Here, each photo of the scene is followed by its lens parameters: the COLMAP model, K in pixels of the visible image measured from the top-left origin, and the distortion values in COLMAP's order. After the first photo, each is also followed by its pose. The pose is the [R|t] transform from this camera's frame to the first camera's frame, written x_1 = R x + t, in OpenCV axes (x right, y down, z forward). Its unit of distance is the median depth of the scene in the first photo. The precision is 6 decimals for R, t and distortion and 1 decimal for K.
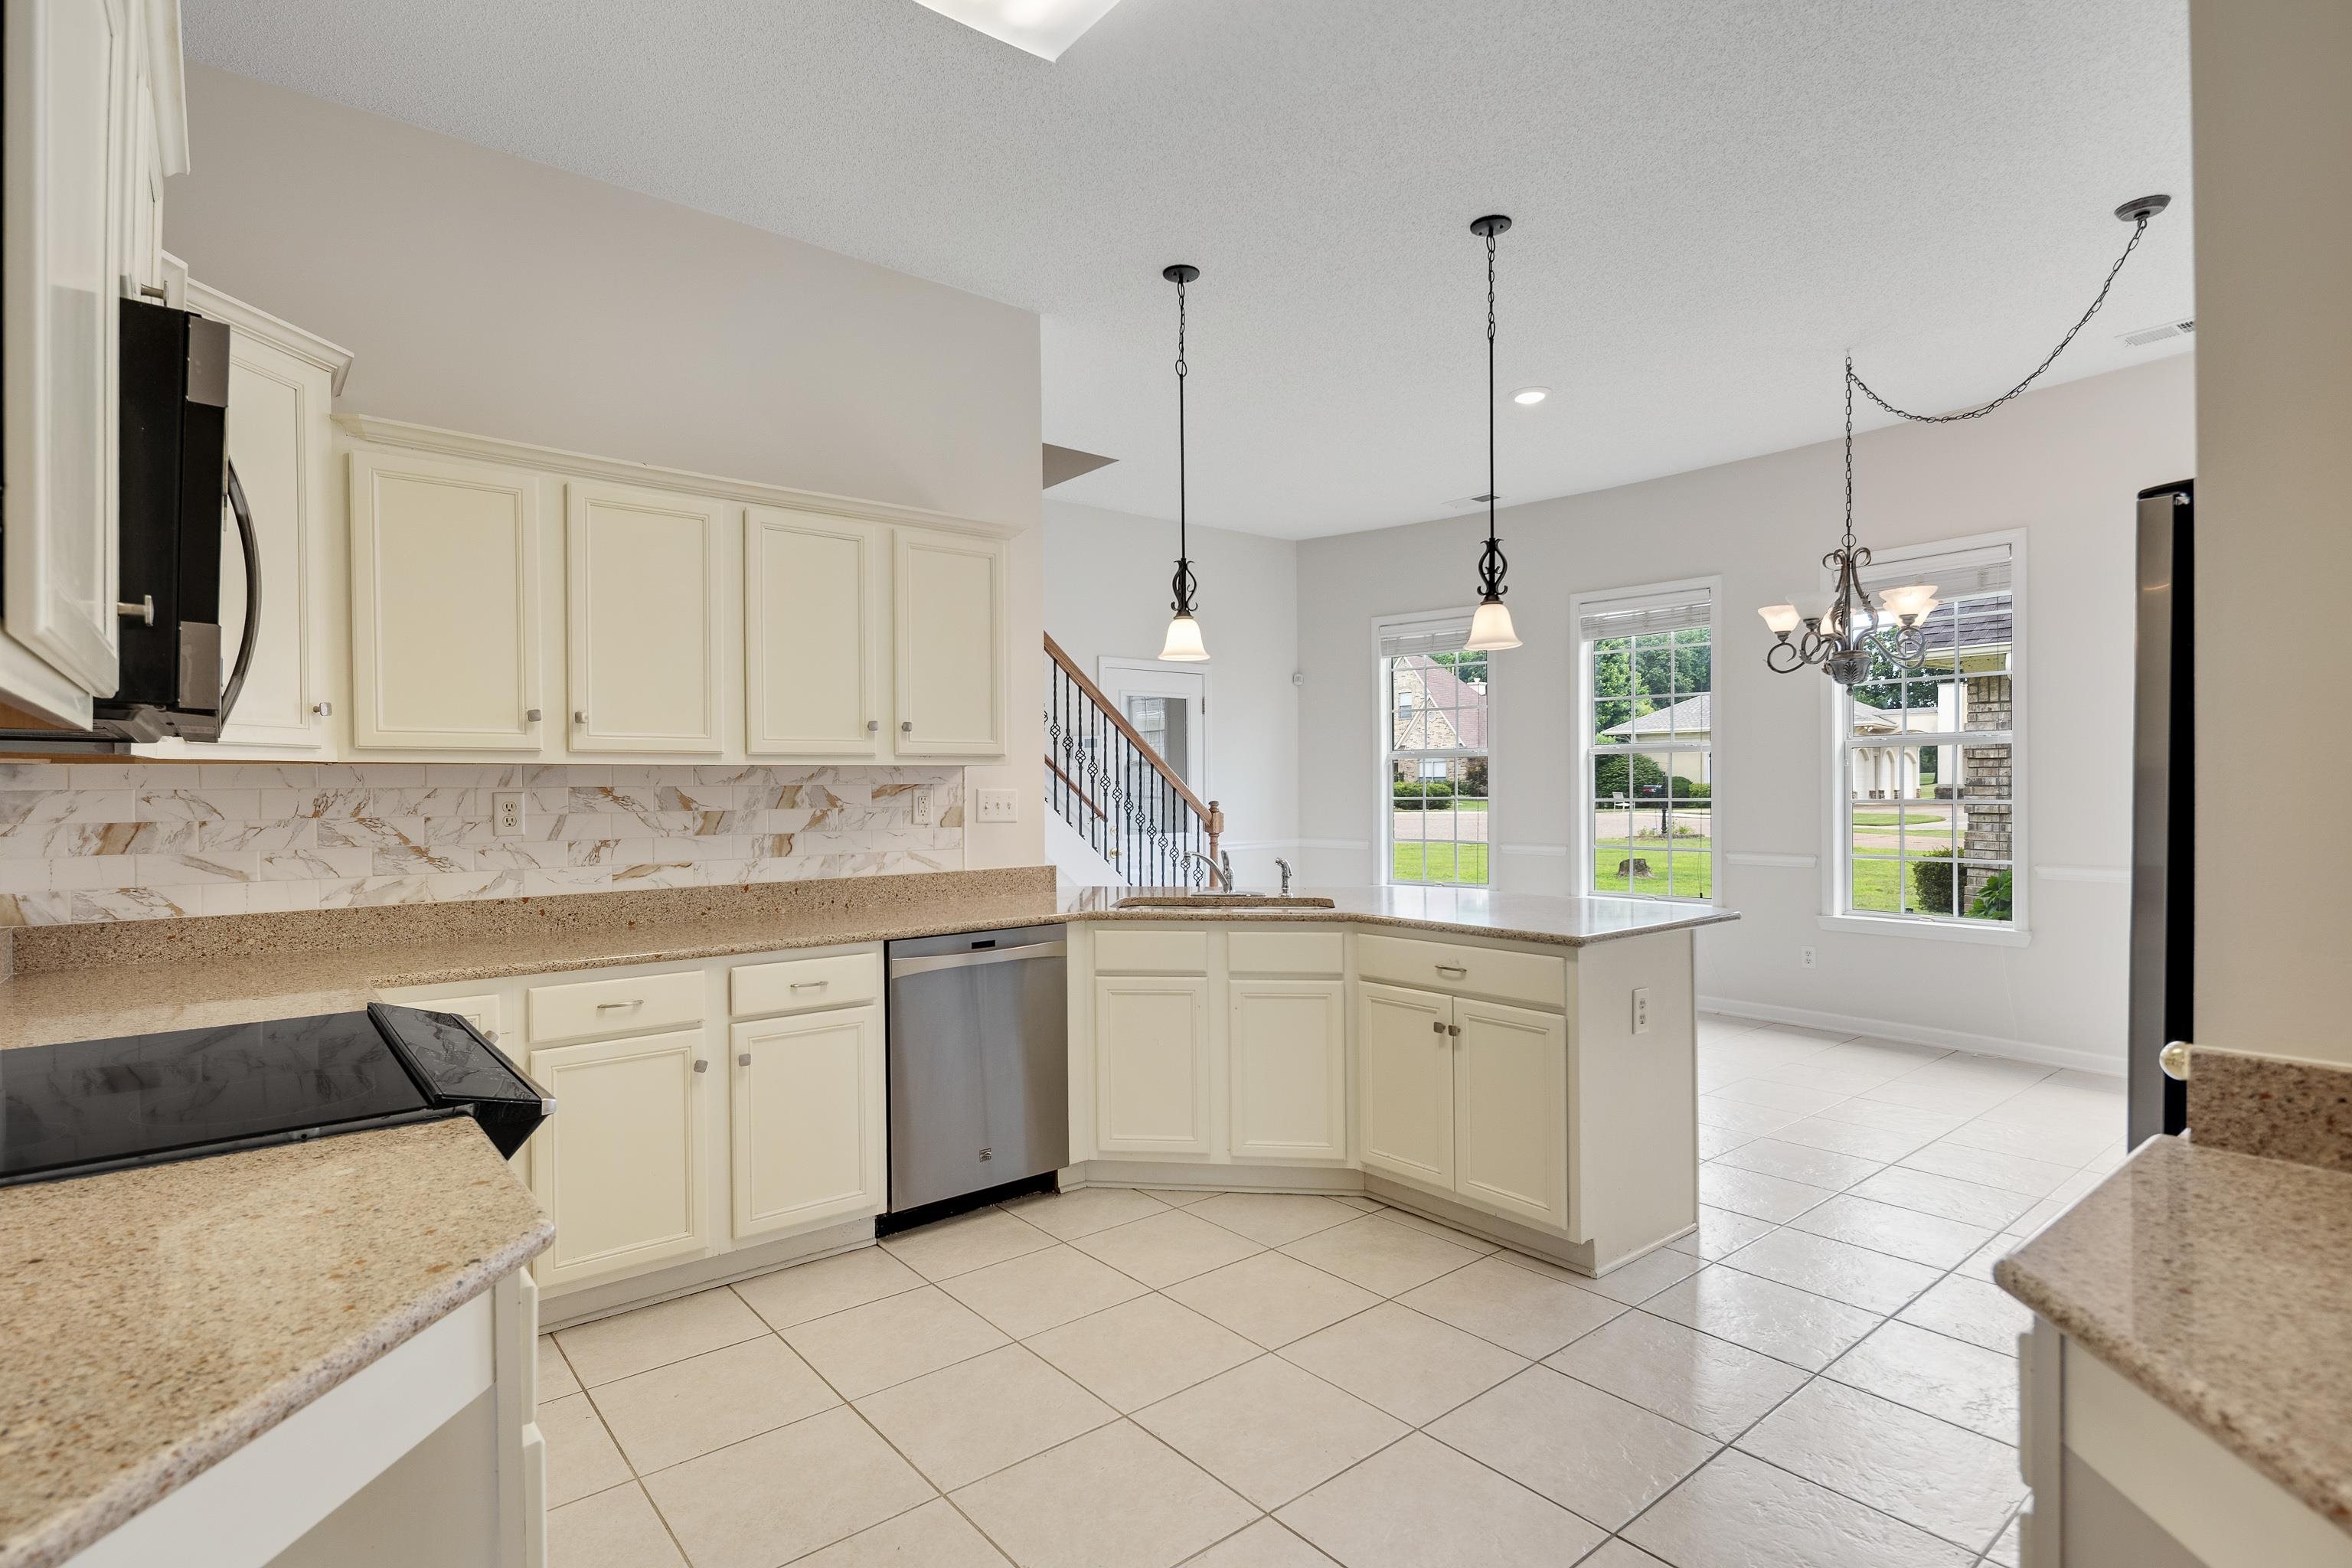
lens RADIAL K [[1144.7, 0, 1162.1], [0, 1144.7, 796.5], [0, 0, 1]] dist [0.005369, 0.000244]
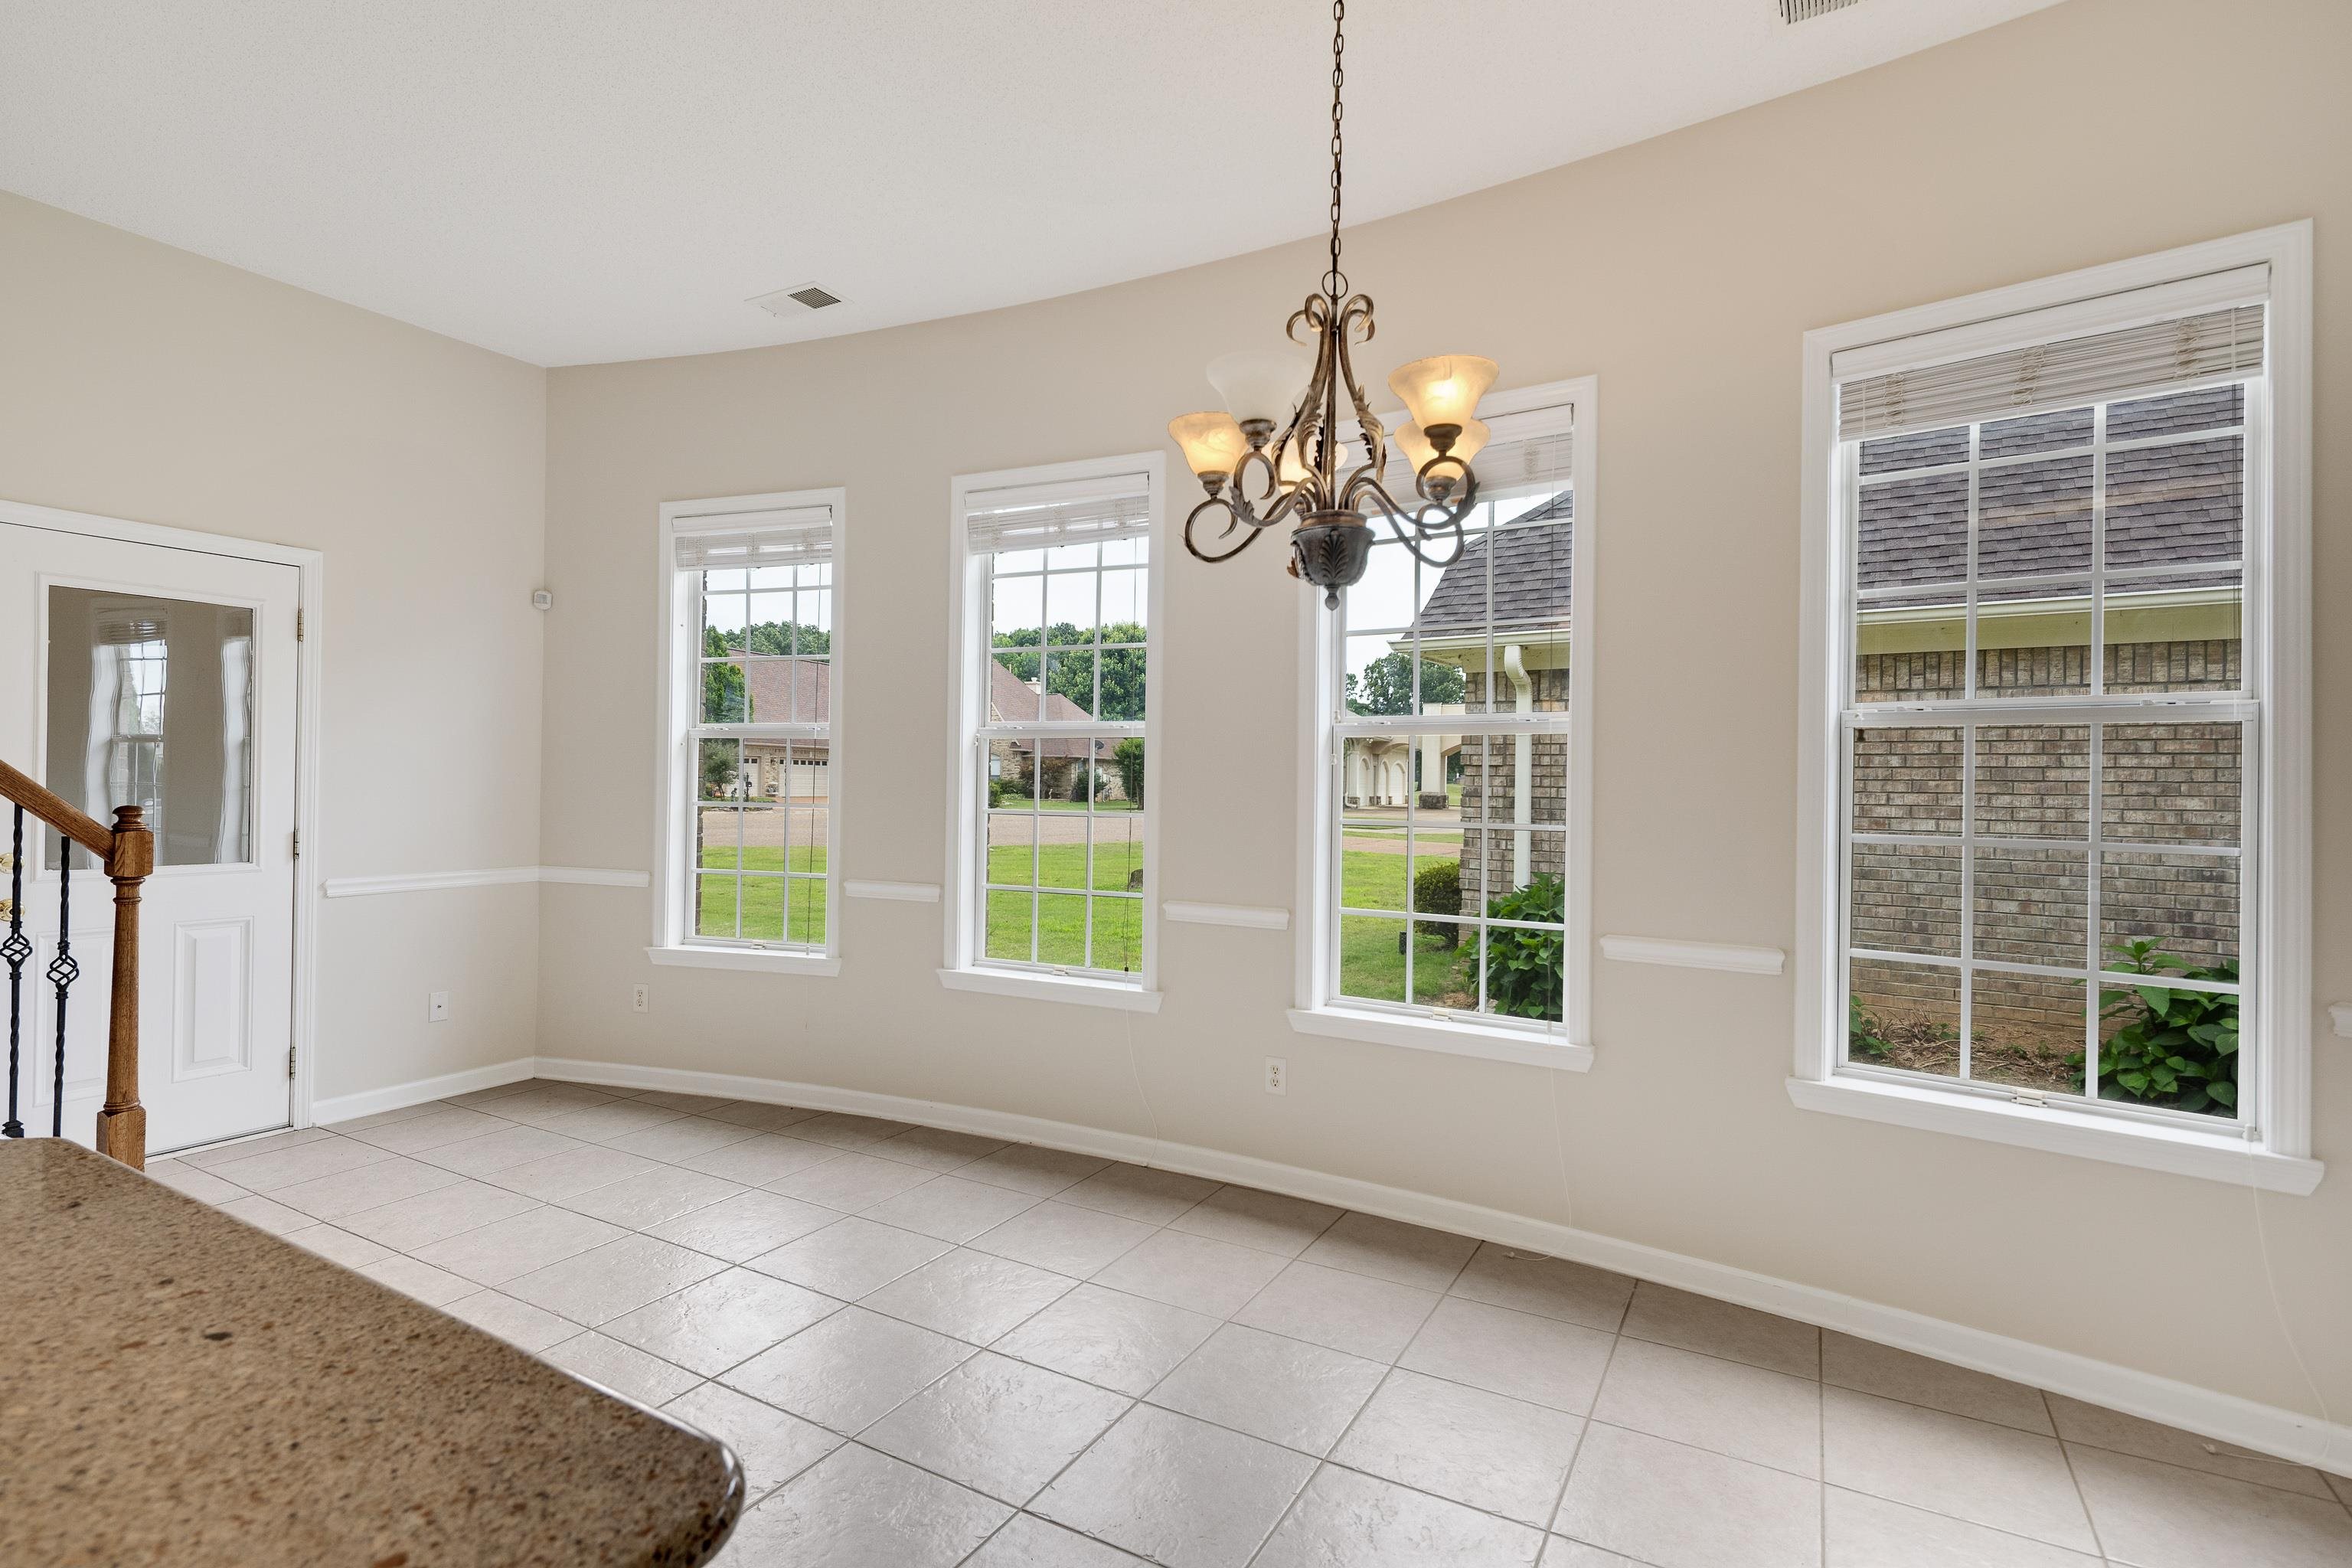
lens RADIAL K [[1144.7, 0, 1175.3], [0, 1144.7, 782.7], [0, 0, 1]] dist [0.005369, 0.000244]
pose [[0.926593, 0.022453, 0.375394, 0.321556], [-0.018983, 0.999736, -0.012941, -0.008621], [-0.375585, 0.004865, 0.926775, 0.517746]]
